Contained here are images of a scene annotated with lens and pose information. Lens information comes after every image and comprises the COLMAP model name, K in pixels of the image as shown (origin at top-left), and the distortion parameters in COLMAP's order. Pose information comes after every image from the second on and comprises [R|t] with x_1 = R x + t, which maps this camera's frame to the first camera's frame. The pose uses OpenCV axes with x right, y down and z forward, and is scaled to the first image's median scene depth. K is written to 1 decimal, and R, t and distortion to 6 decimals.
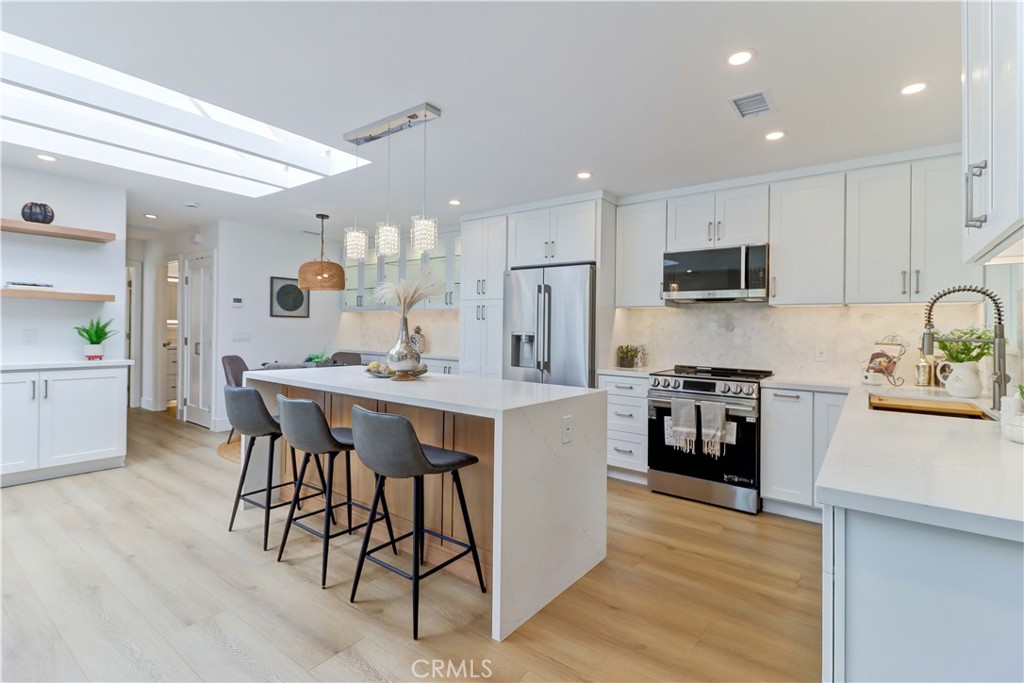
lens RADIAL K [[473.2, 0, 513.2], [0, 473.2, 332.1], [0, 0, 1]] dist [-0.001282, -0.000157]
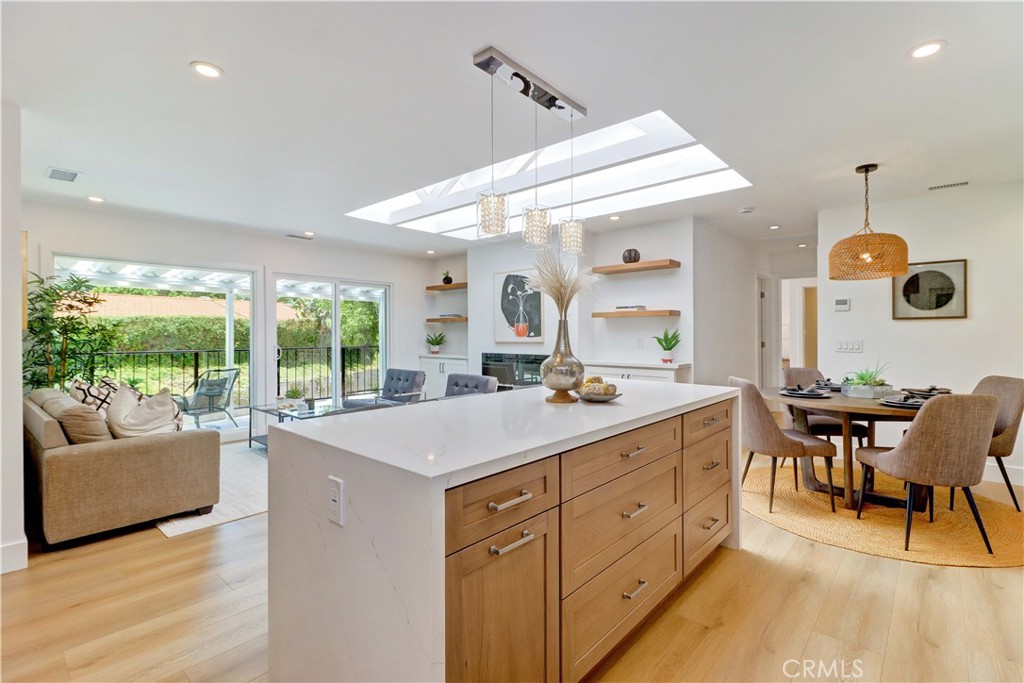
lens RADIAL K [[473.2, 0, 512.4], [0, 473.2, 341.0], [0, 0, 1]] dist [-0.001282, -0.000157]
pose [[-0.085203, -0.005147, -0.996350, 0.380077], [-0.004492, 0.999978, -0.004781, 0.008538], [0.996353, 0.004068, -0.085224, 0.677970]]
